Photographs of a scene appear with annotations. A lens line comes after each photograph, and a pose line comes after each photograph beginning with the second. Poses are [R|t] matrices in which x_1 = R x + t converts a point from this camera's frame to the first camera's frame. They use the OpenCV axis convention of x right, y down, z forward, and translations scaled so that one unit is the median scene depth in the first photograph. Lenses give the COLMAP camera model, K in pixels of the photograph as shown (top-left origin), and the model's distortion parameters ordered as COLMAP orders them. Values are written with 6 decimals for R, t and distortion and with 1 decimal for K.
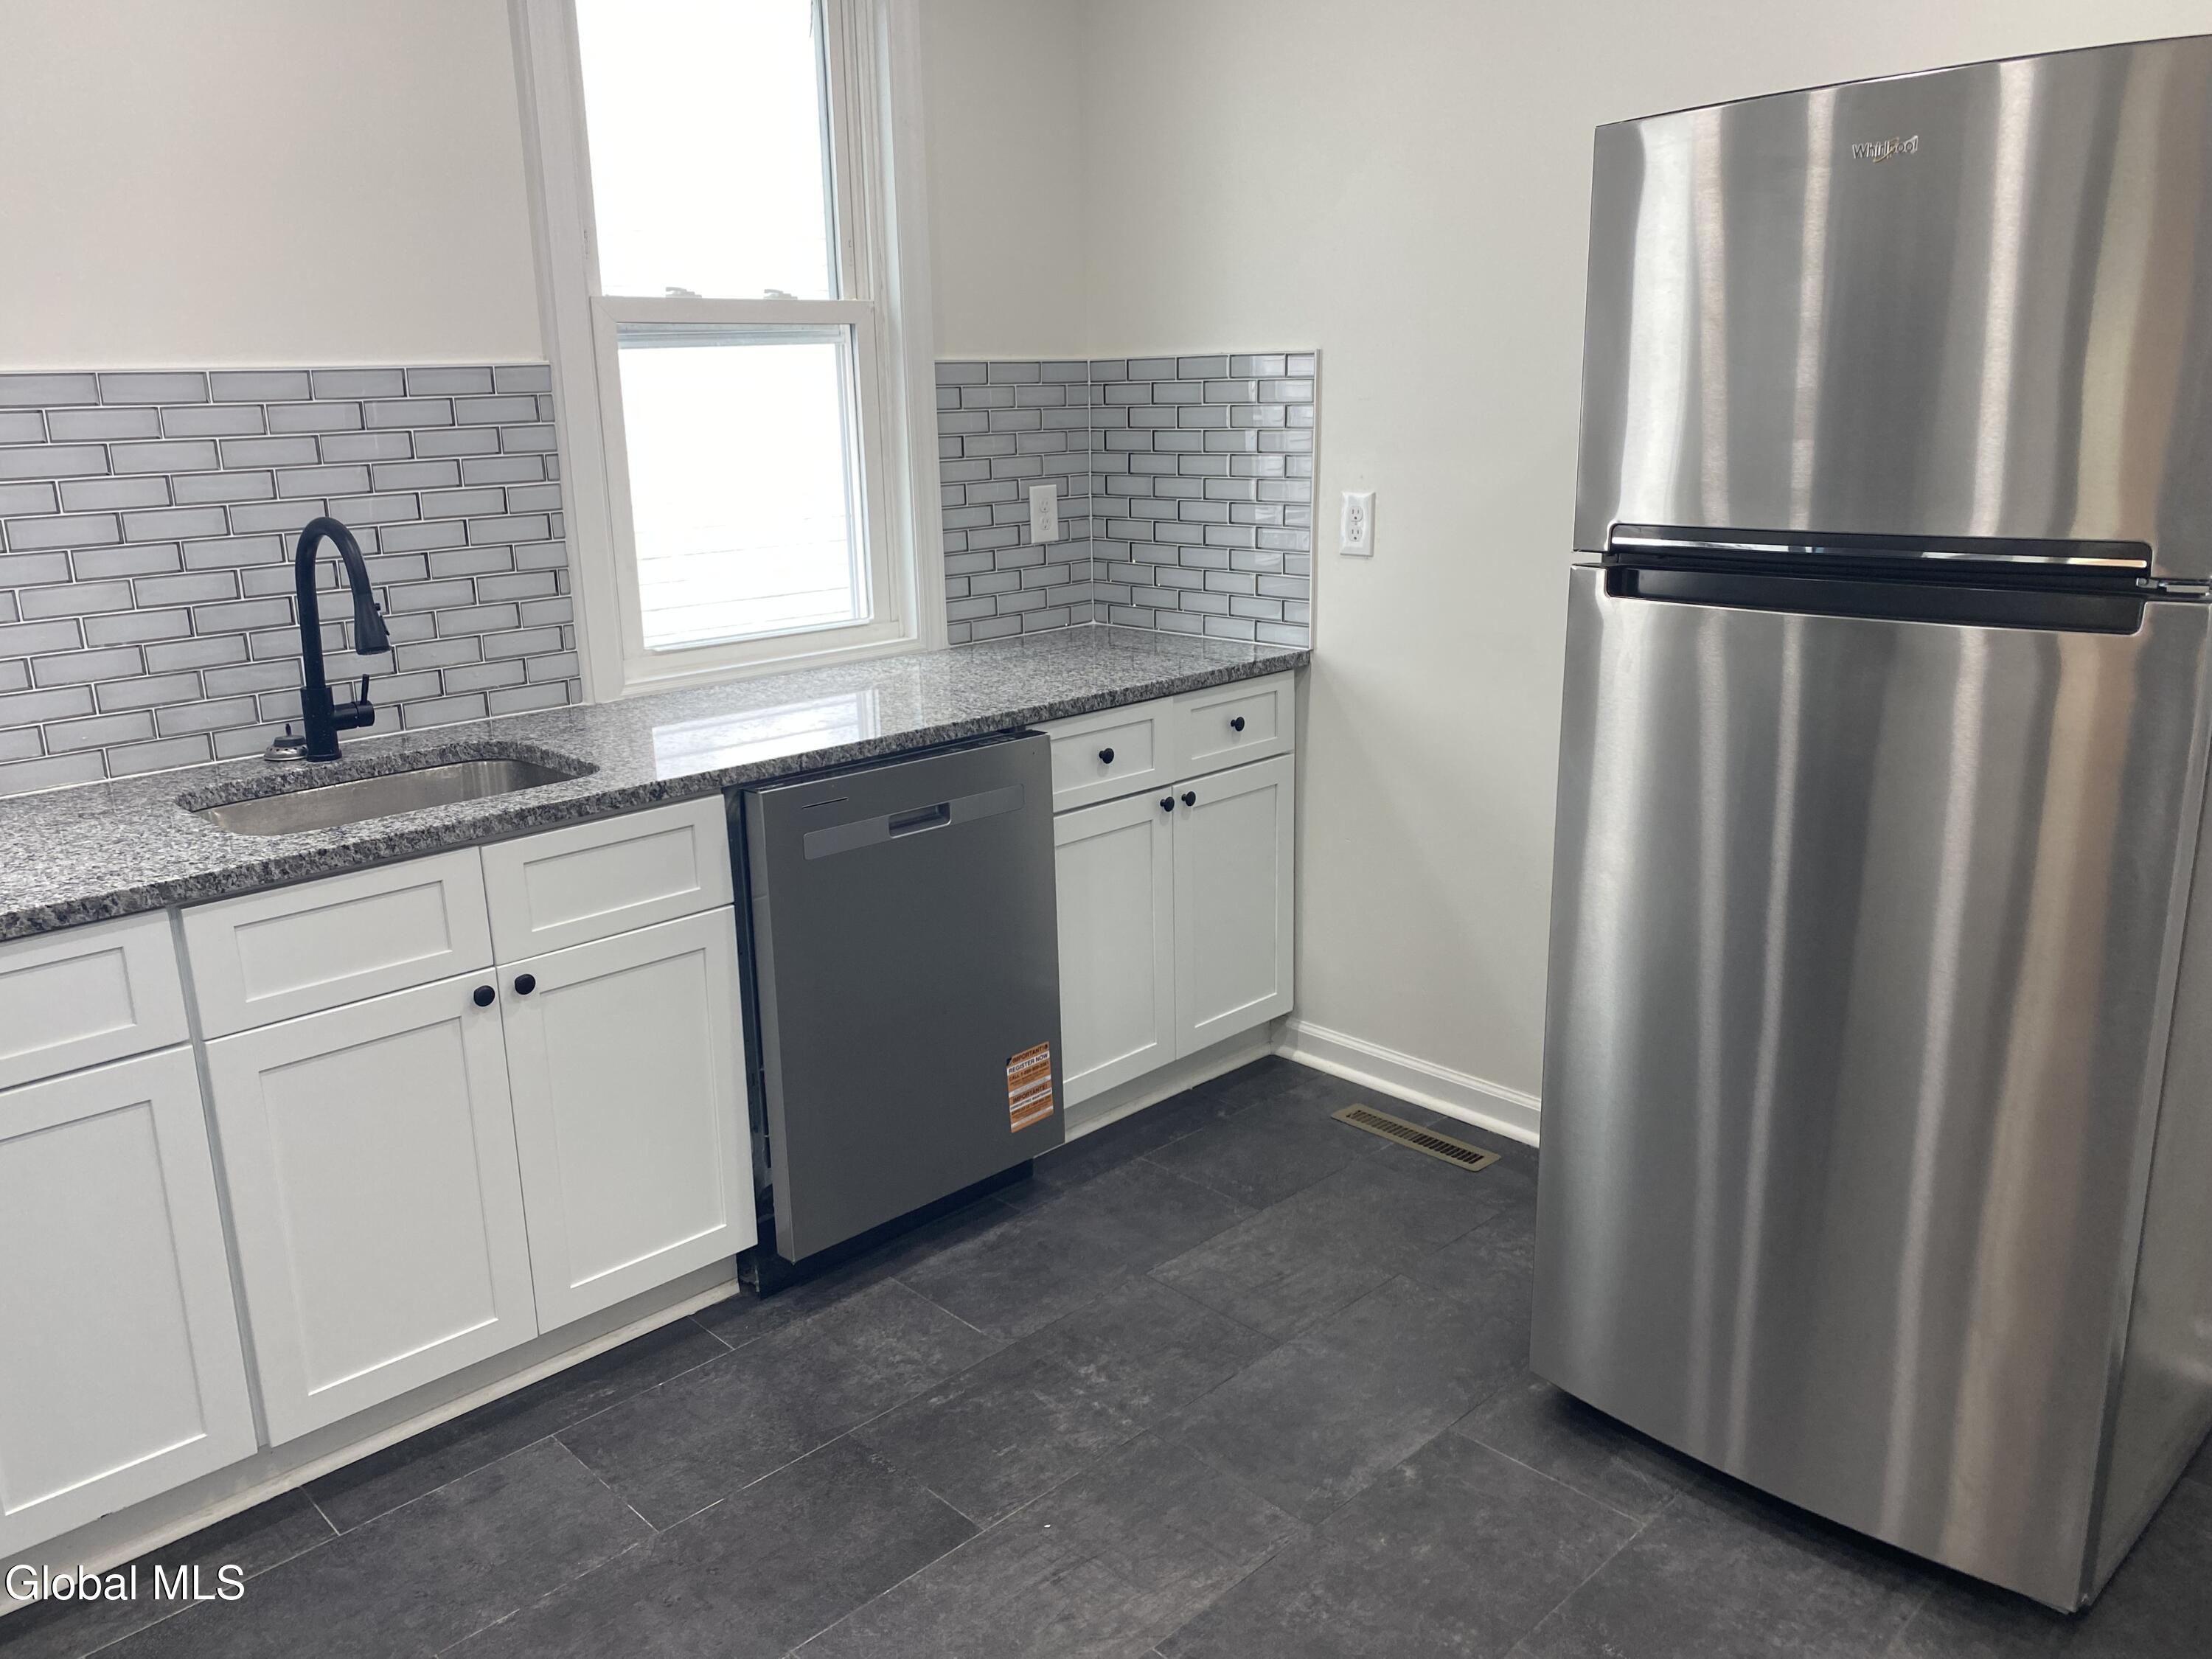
lens RADIAL K [[1681.9, 0, 1106.2], [0, 1681.9, 840.0], [0, 0, 1]] dist [-0.002404, 0.014484]
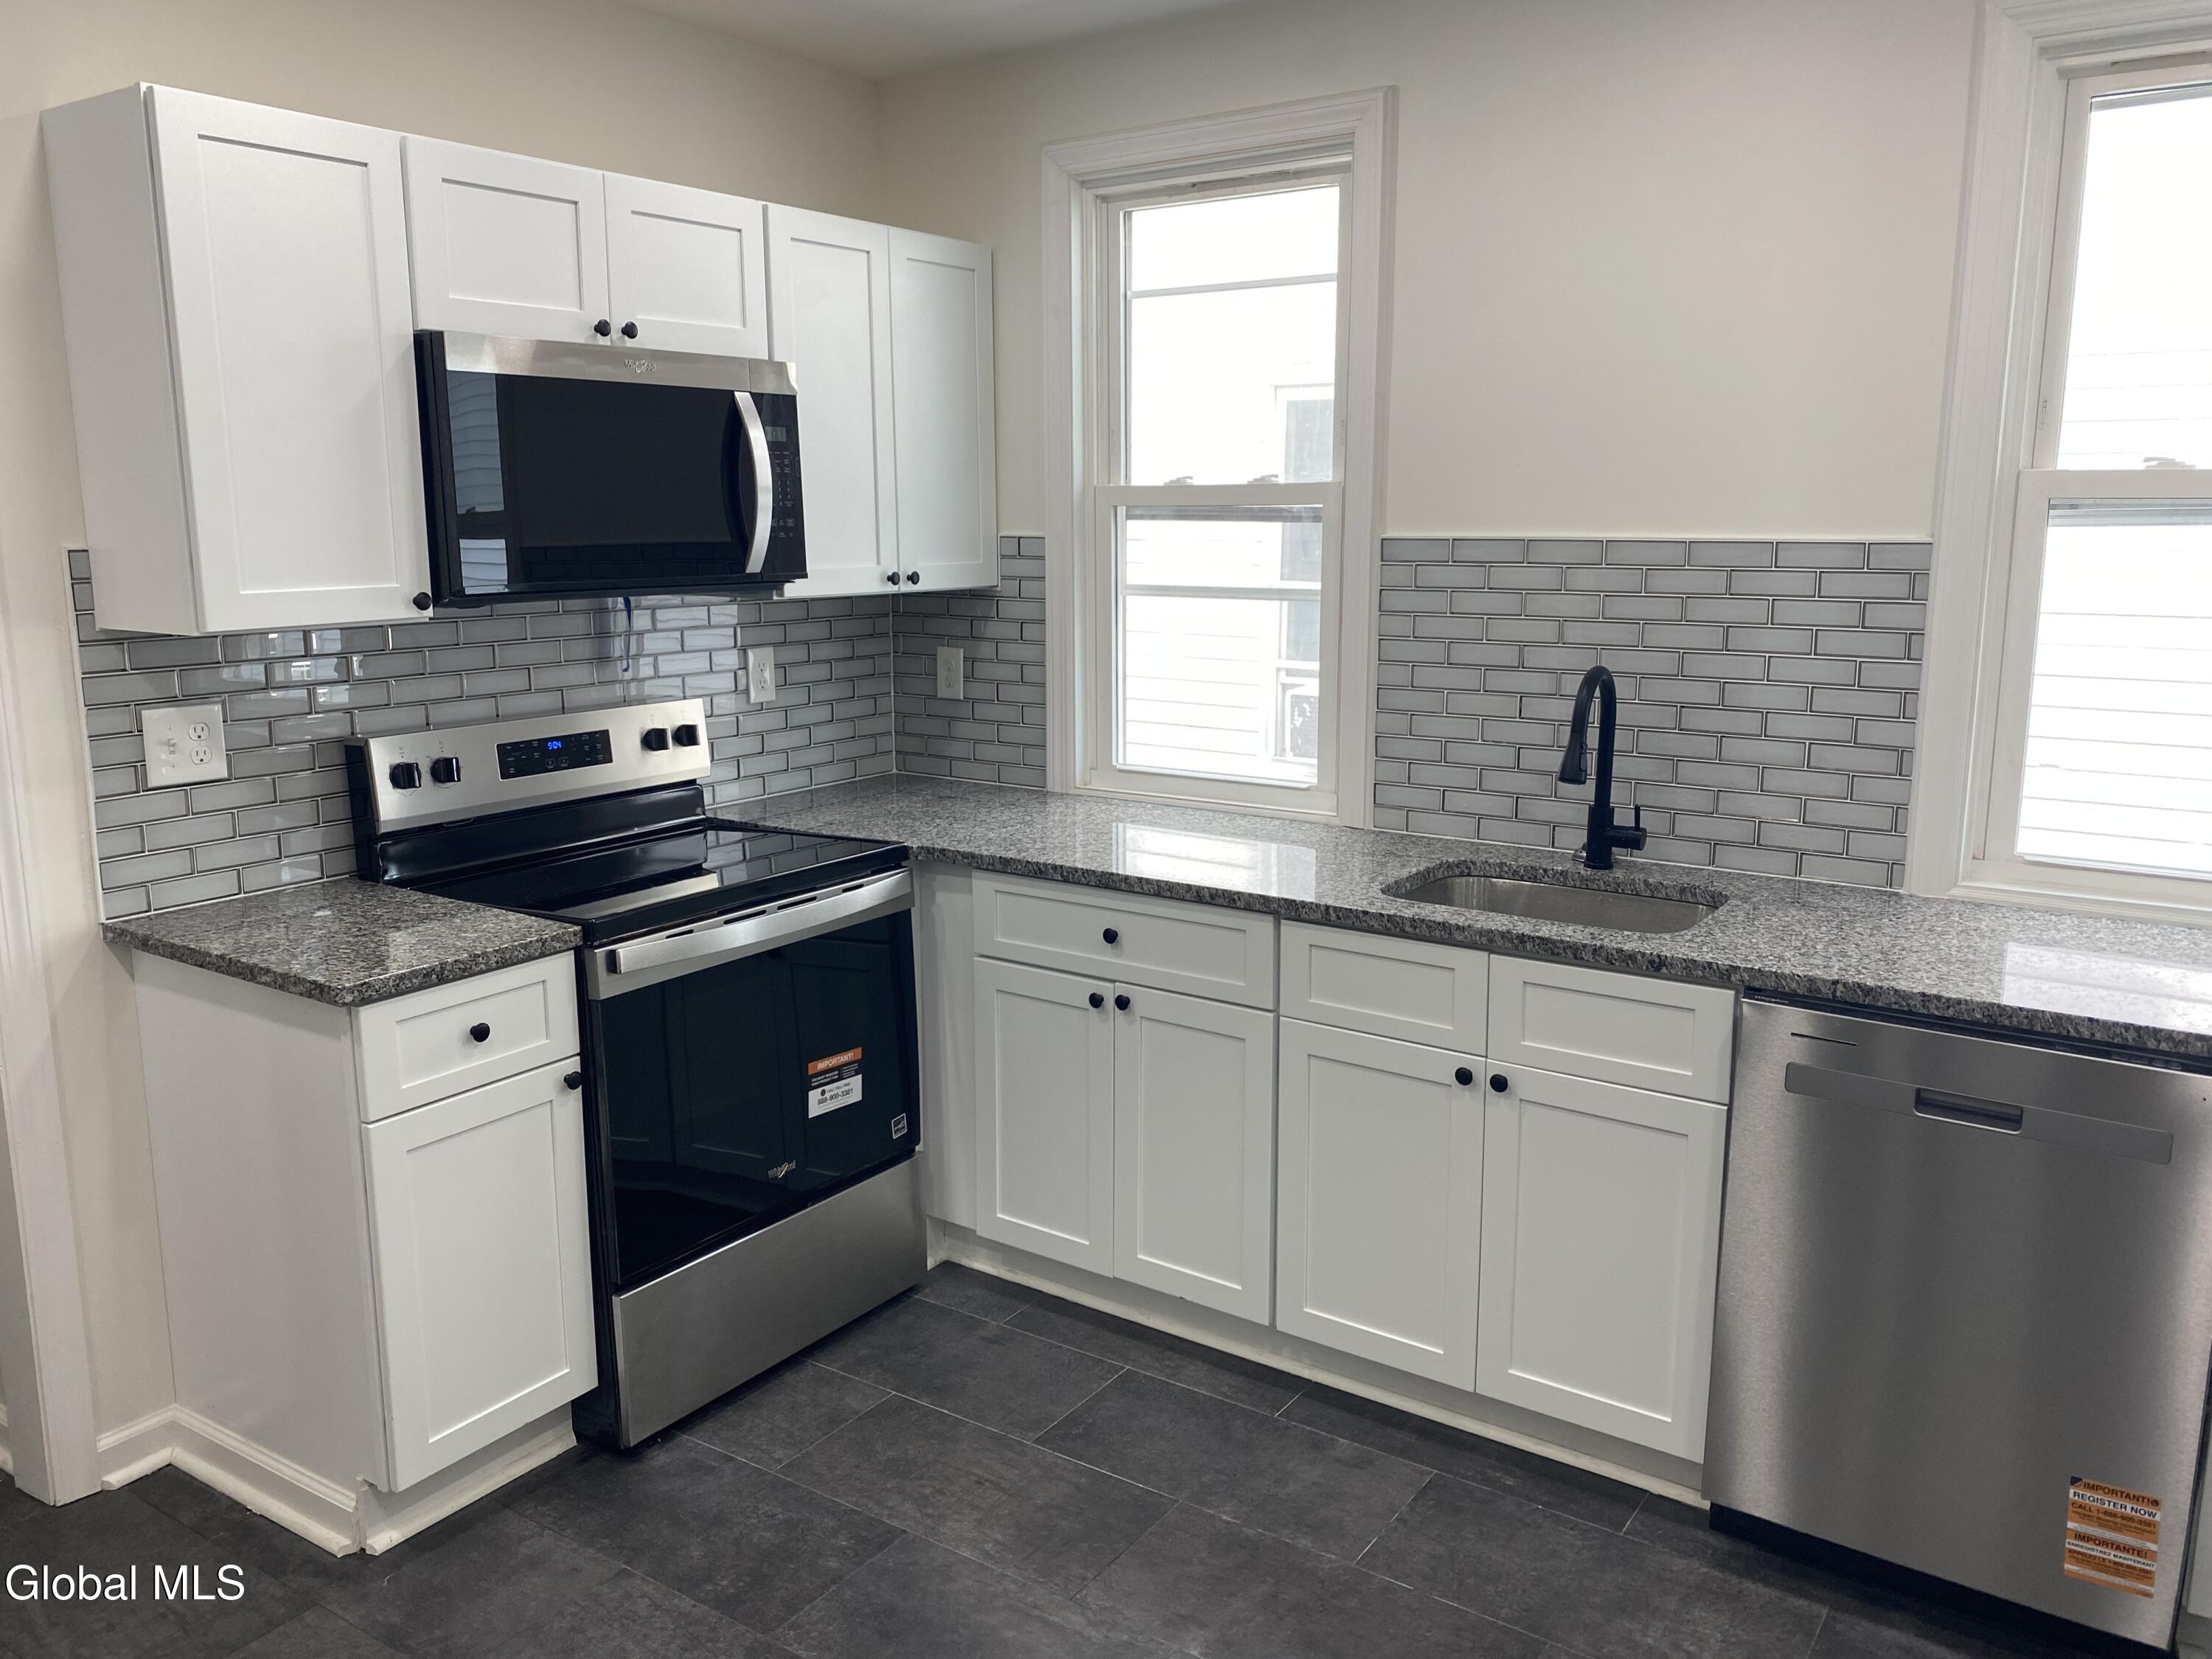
lens RADIAL K [[1681.9, 0, 1104.6], [0, 1681.9, 834.6], [0, 0, 1]] dist [-0.002404, 0.014484]
pose [[0.191213, 0.210463, -0.958719, 0.578635], [-0.270115, 0.950312, 0.154744, -0.156439], [0.943650, 0.229375, 0.238562, 0.390655]]
